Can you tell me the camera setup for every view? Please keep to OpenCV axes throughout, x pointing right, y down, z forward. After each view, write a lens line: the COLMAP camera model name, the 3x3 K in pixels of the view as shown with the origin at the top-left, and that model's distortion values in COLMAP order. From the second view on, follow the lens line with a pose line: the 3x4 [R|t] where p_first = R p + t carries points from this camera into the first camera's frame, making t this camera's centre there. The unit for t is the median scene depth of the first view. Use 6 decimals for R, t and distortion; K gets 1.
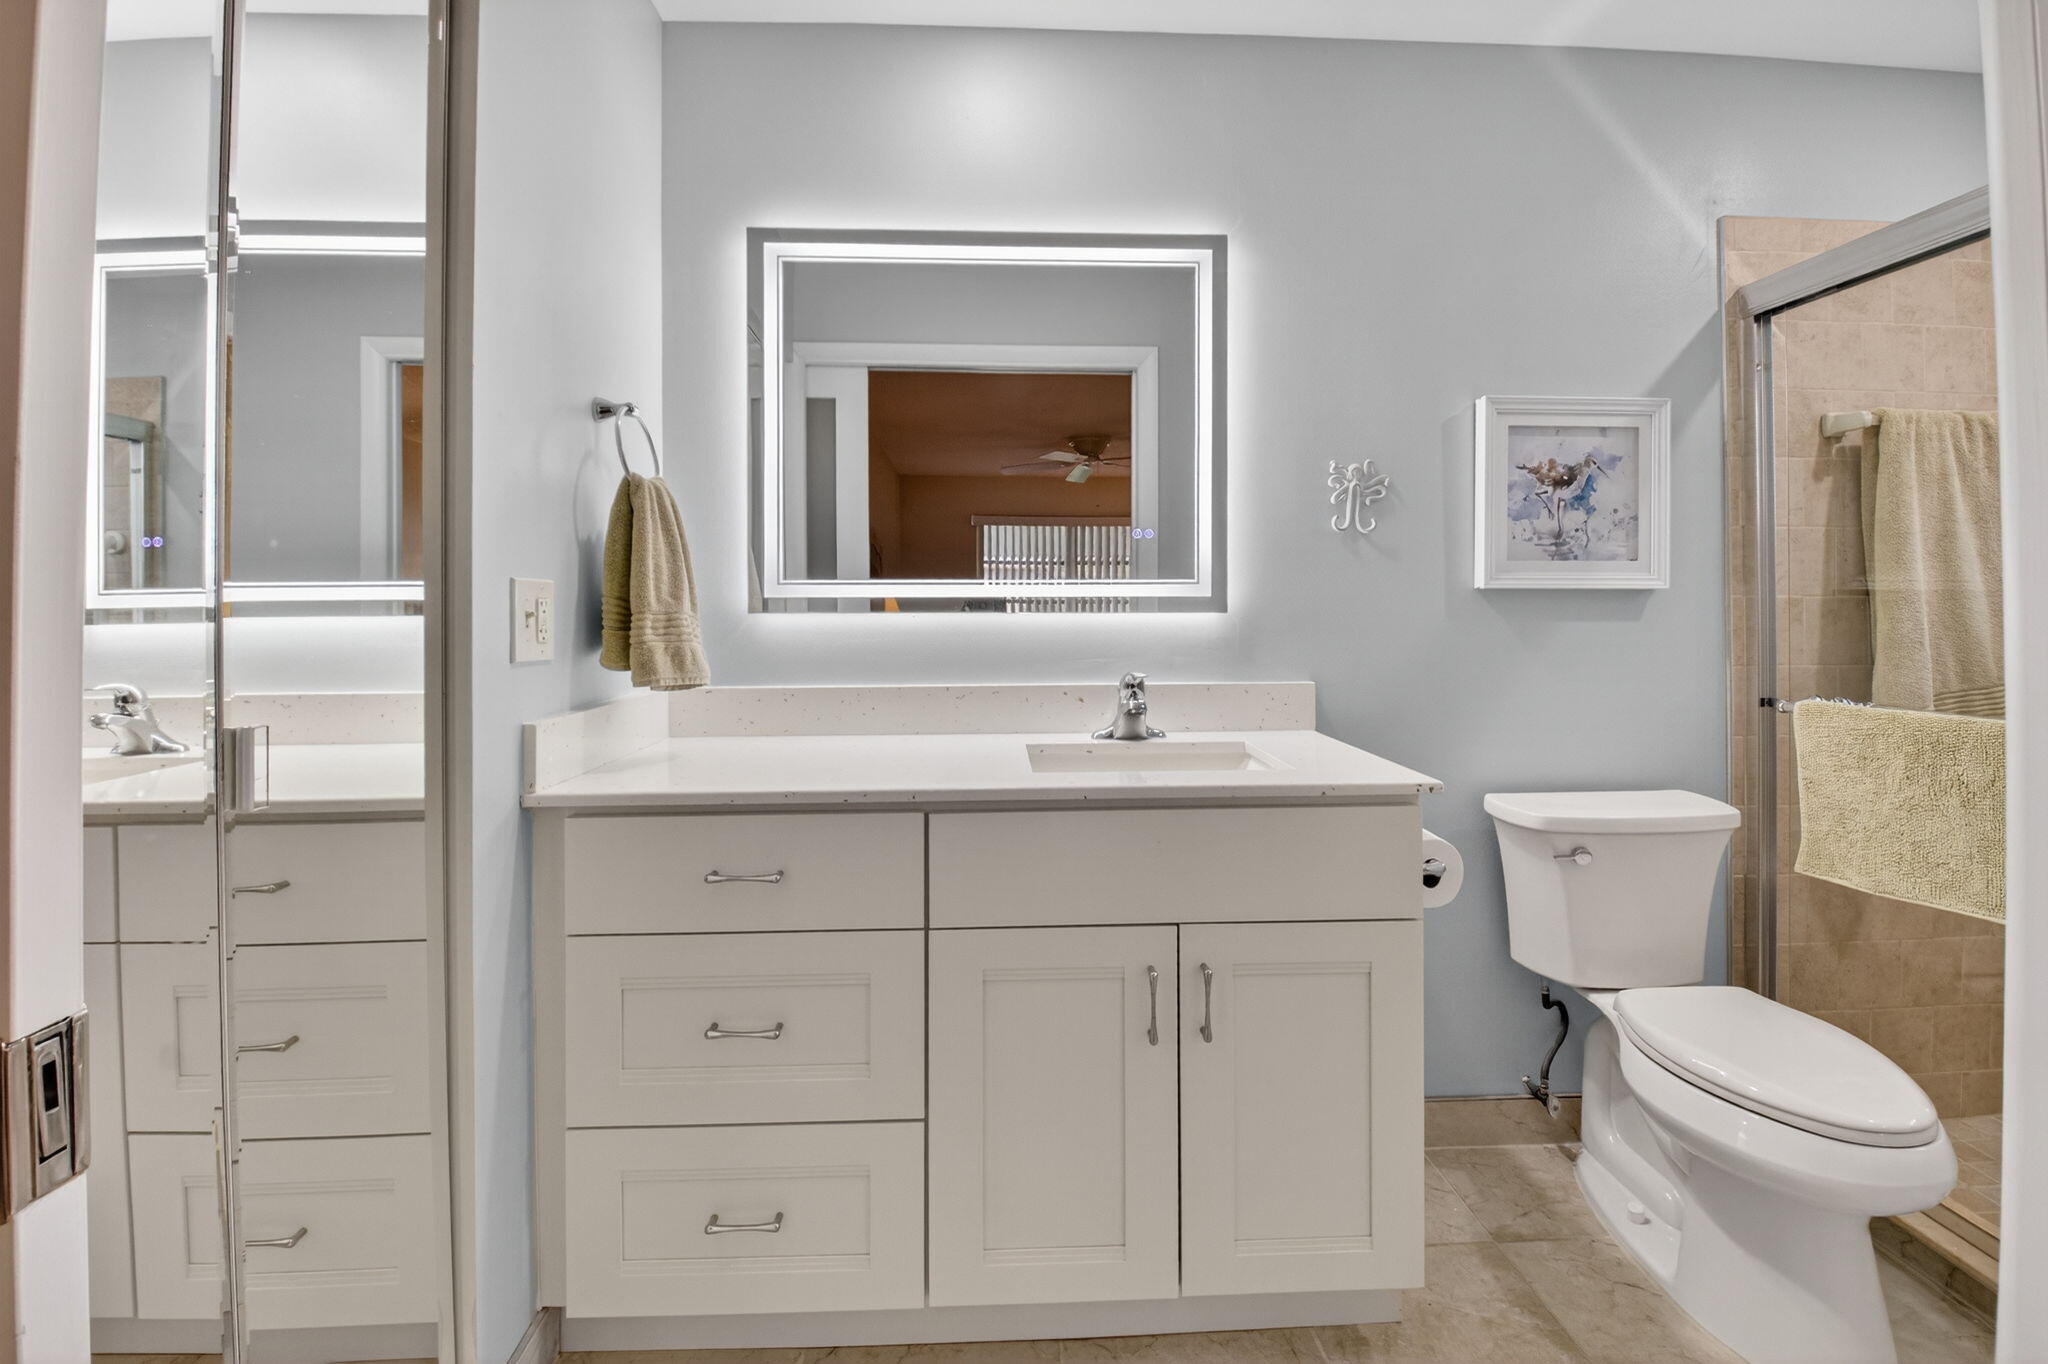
lens RADIAL K [[908.6, 0, 1026.3], [0, 908.6, 691.9], [0, 0, 1]] dist [-0.016694, -0.007700]
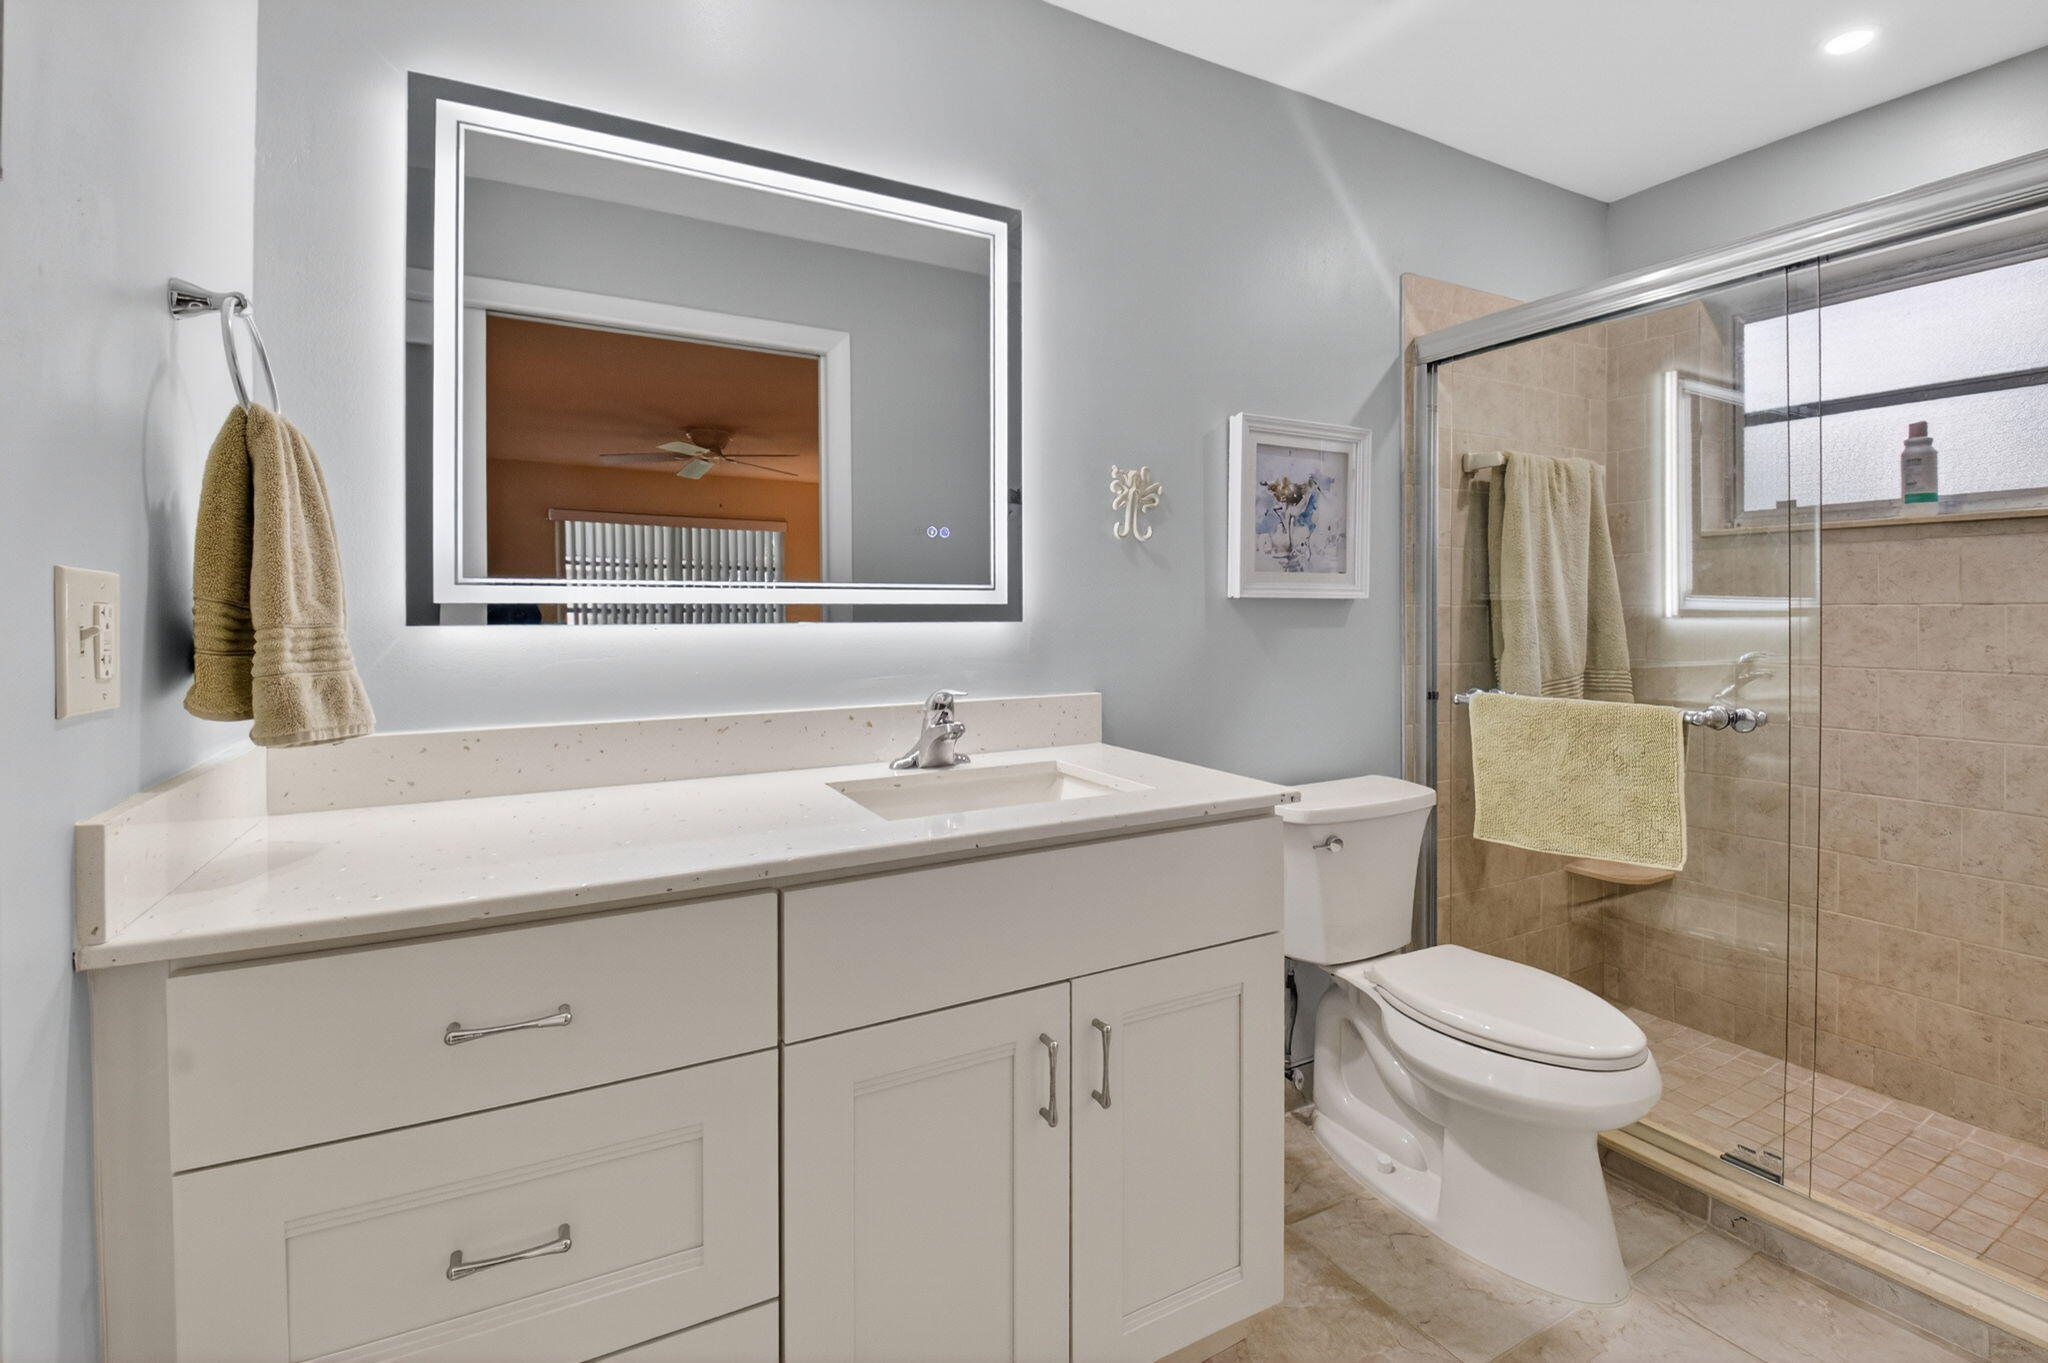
lens RADIAL K [[908.6, 0, 1009.5], [0, 908.6, 683.7], [0, 0, 1]] dist [-0.016694, -0.007700]
pose [[0.899088, -0.033779, 0.436462, -0.204123], [0.041466, 0.999107, -0.008092, -0.018863], [-0.435799, 0.025374, 0.899686, 0.189130]]
